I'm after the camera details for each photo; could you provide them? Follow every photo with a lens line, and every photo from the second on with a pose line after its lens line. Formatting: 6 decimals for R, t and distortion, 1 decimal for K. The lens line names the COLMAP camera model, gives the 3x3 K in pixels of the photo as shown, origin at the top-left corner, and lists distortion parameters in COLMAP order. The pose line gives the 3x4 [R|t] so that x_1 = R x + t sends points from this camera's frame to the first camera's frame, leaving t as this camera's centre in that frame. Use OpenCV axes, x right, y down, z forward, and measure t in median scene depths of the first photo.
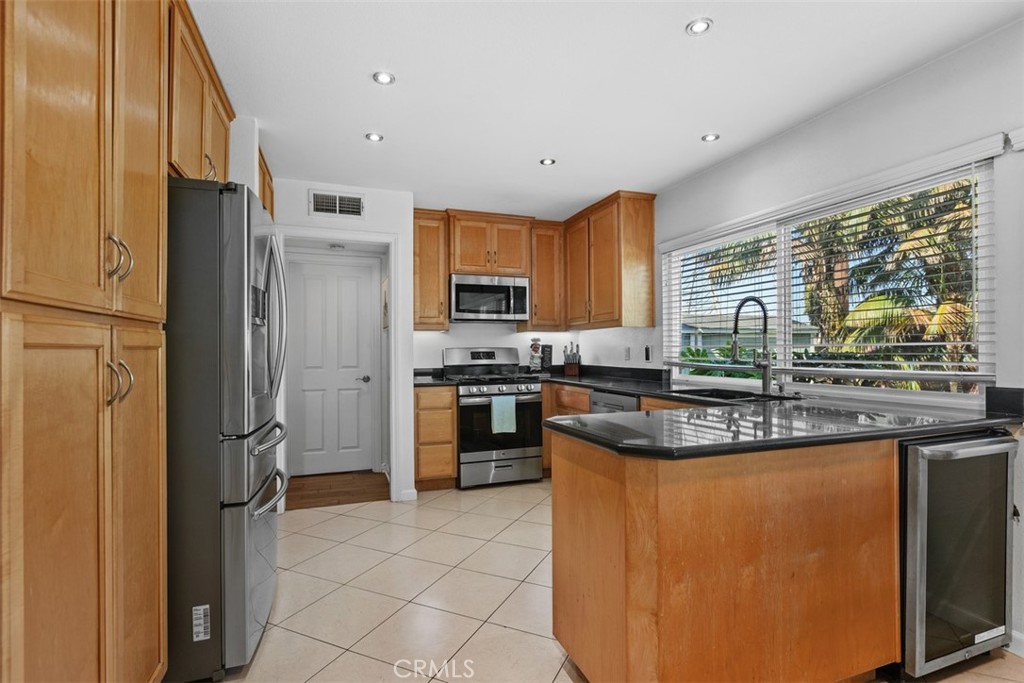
lens RADIAL K [[494.0, 0, 515.5], [0, 494.0, 348.0], [0, 0, 1]] dist [-0.009382, -0.000040]
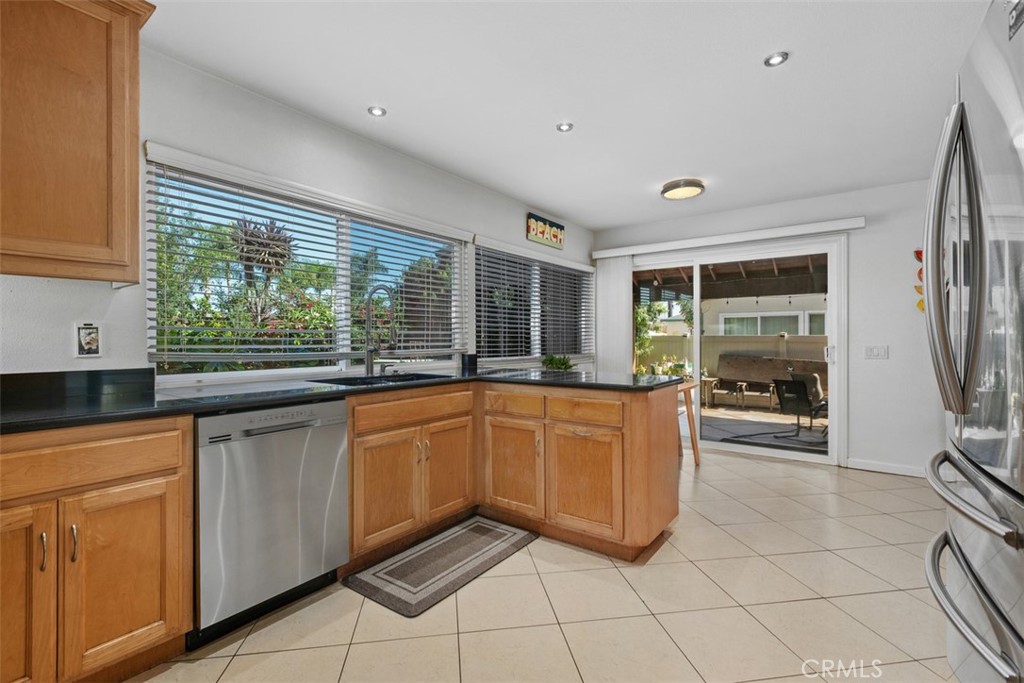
lens RADIAL K [[456.1, 0, 515.5], [0, 456.1, 339.8], [0, 0, 1]] dist [0.003851, 0.000292]
pose [[-0.548419, 0.003520, 0.836196, -0.326261], [0.000209, 0.999992, -0.004073, 0.012222], [-0.836203, -0.002059, -0.548415, 0.847254]]
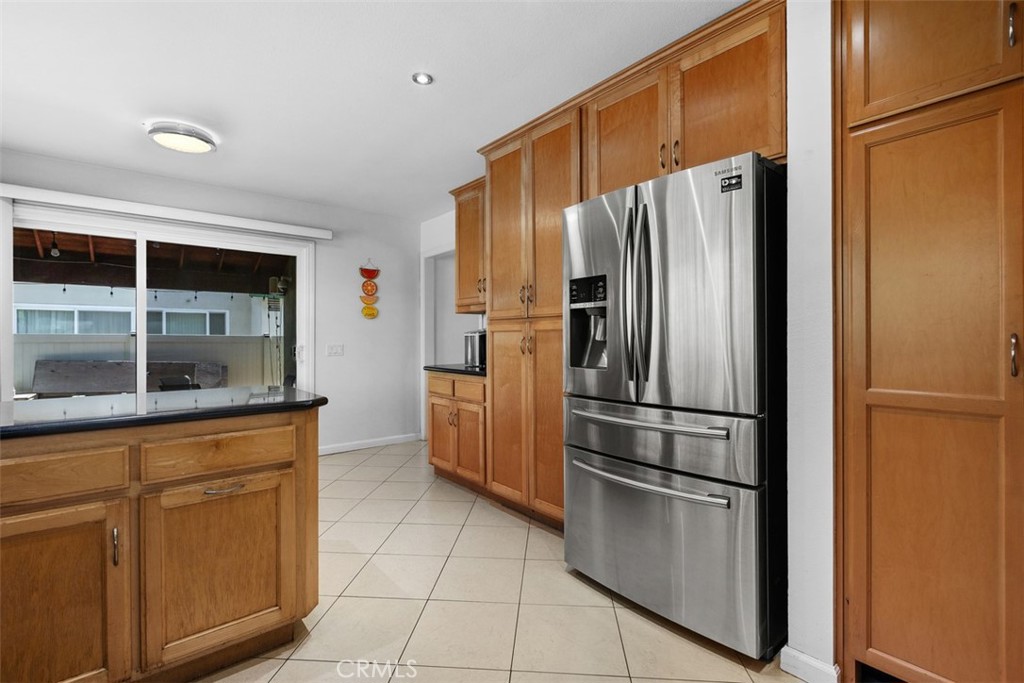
lens RADIAL K [[457.9, 0, 512.0], [0, 457.9, 341.5], [0, 0, 1]] dist [0.002110, 0.000206]
pose [[-0.943706, 0.008745, -0.330669, 0.003129], [0.007165, 0.999956, 0.005997, 0.010127], [0.330707, 0.003290, -0.943728, 0.878089]]
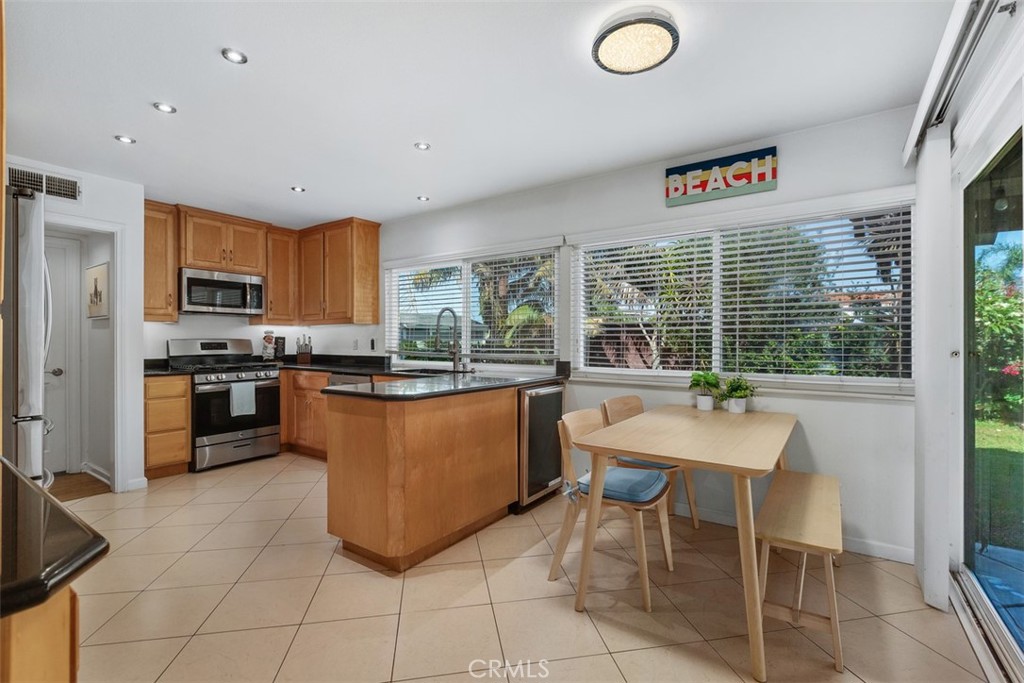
lens RADIAL K [[456.1, 0, 515.5], [0, 456.1, 339.8], [0, 0, 1]] dist [0.003851, 0.000292]
pose [[0.820997, 0.007385, 0.570884, -0.104511], [-0.007436, 0.999970, -0.002242, -0.000991], [-0.570884, -0.002404, 0.821028, -0.190583]]
